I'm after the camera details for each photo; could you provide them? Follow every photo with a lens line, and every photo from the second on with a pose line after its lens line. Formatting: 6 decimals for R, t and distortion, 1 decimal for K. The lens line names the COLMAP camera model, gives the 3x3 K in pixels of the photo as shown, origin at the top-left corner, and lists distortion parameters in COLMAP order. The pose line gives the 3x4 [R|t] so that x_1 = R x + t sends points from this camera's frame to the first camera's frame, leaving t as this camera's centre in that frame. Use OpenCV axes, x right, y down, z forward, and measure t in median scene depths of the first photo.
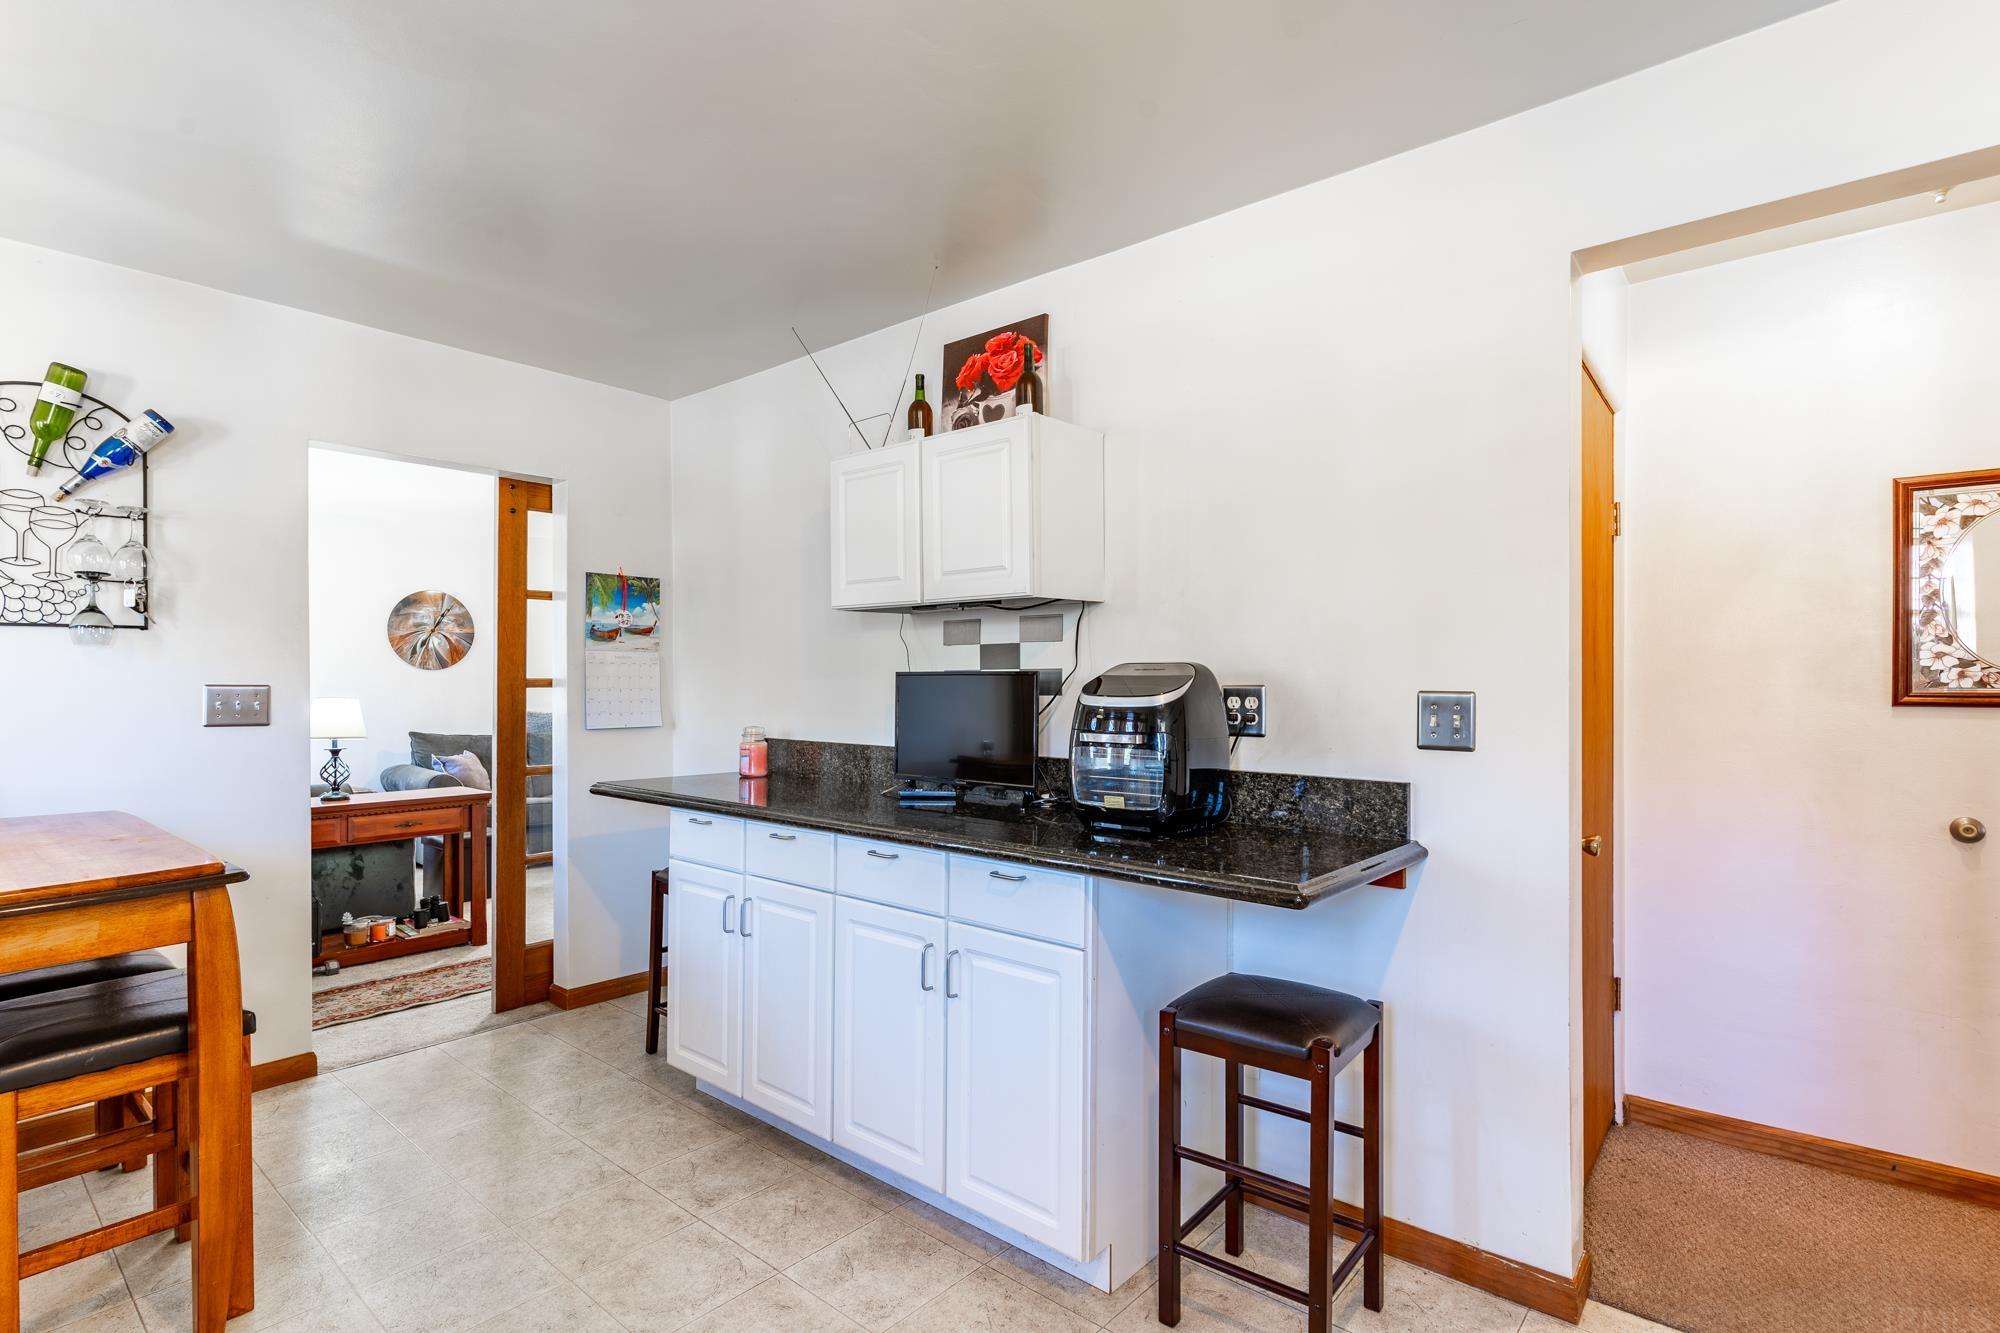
lens RADIAL K [[957.7, 0, 1008.0], [0, 957.7, 677.7], [0, 0, 1]] dist [0.002625, -0.000029]
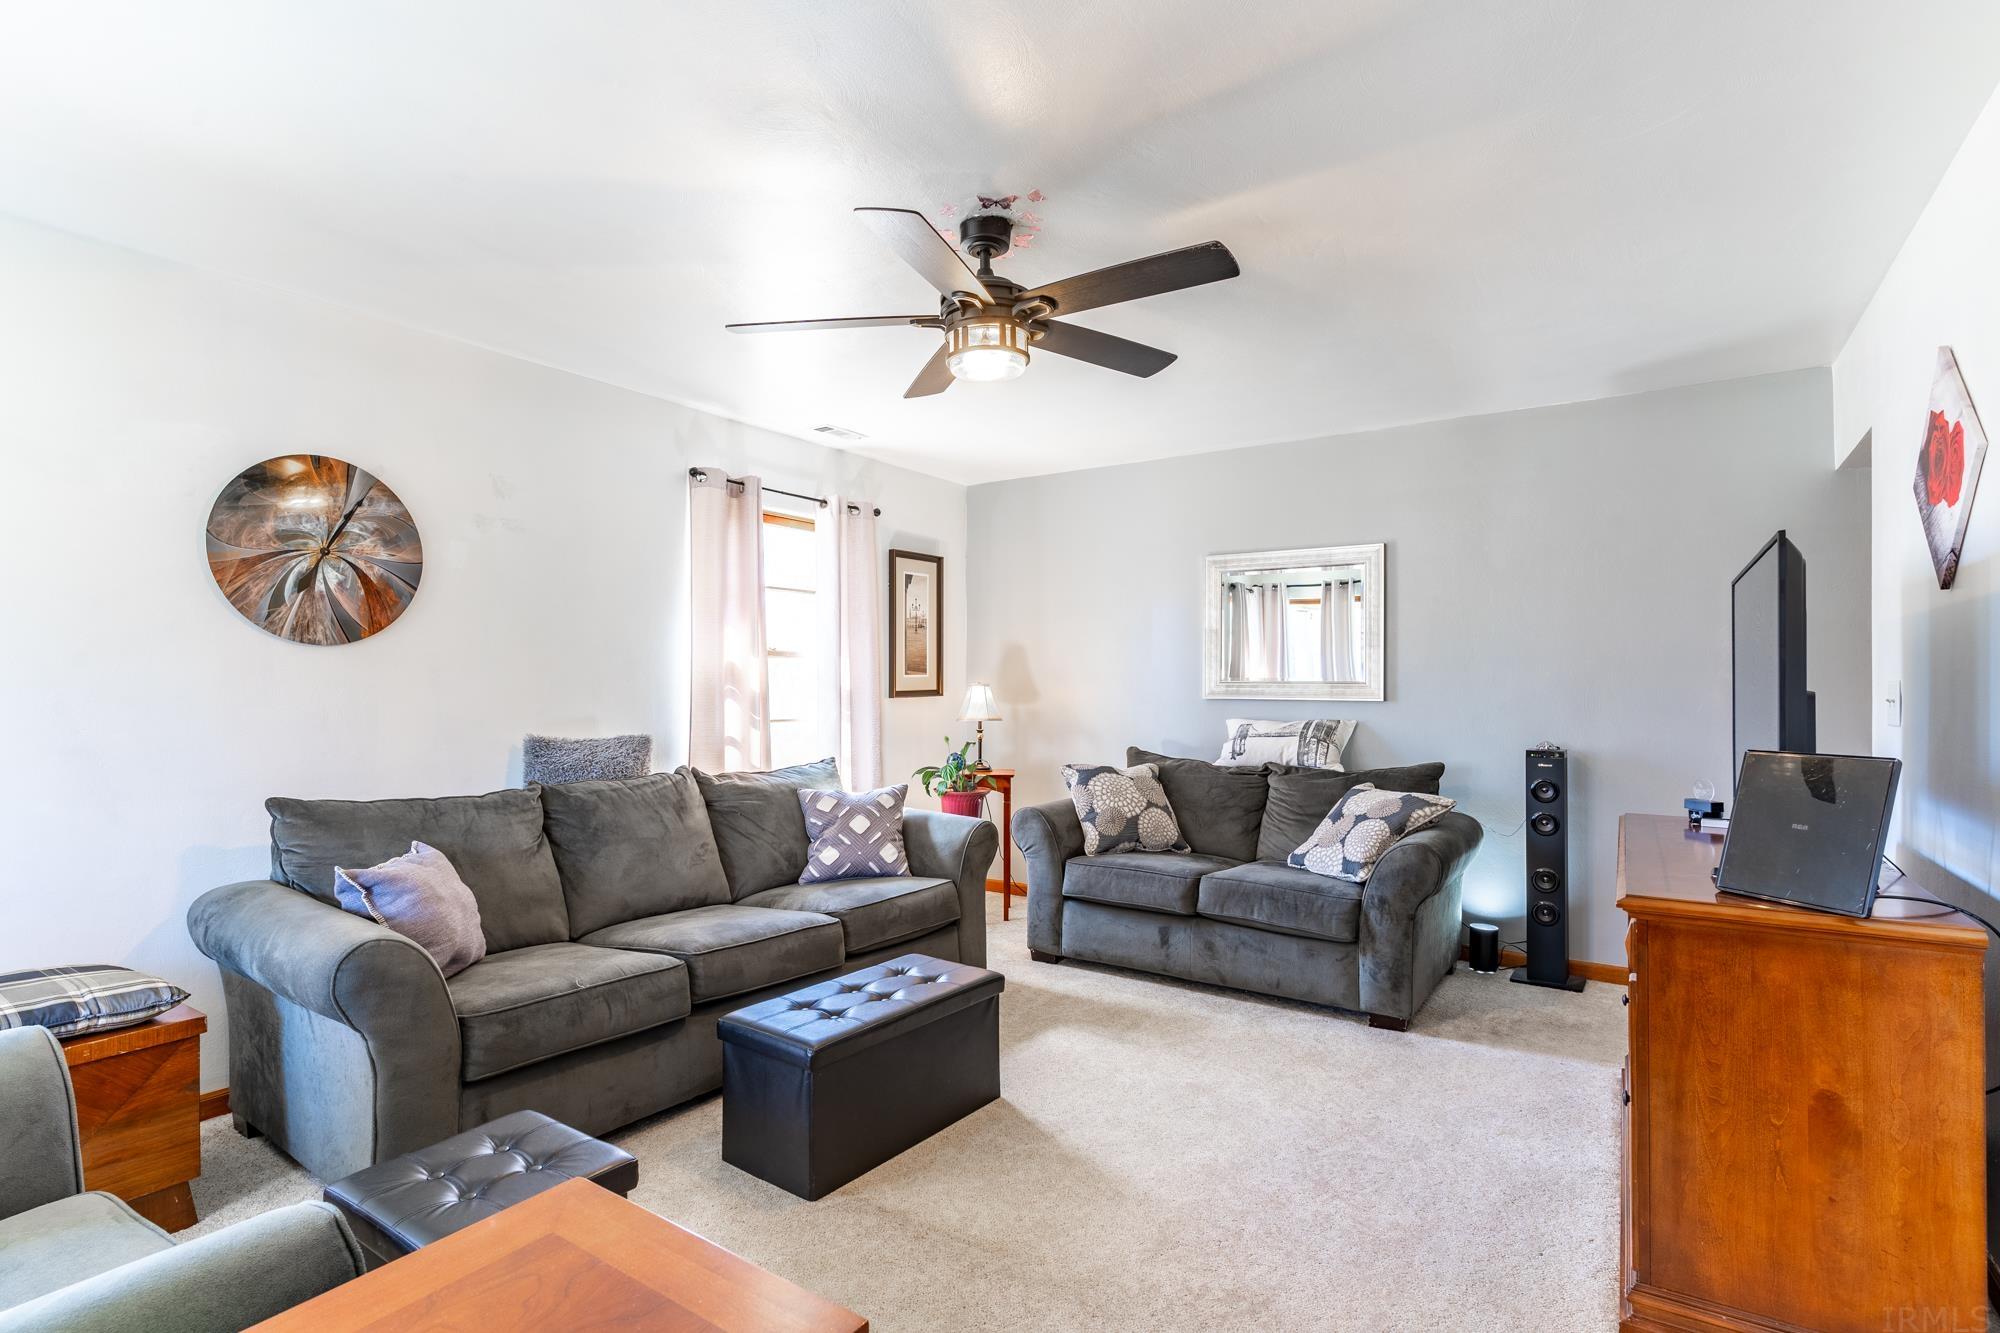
lens RADIAL K [[957.7, 0, 990.0], [0, 957.7, 672.5], [0, 0, 1]] dist [0.002625, -0.000029]
pose [[0.993662, 0.000015, 0.112413, -0.361704], [-0.000405, 0.999994, 0.003452, 0.001965], [-0.112412, -0.003476, 0.993656, 0.556598]]
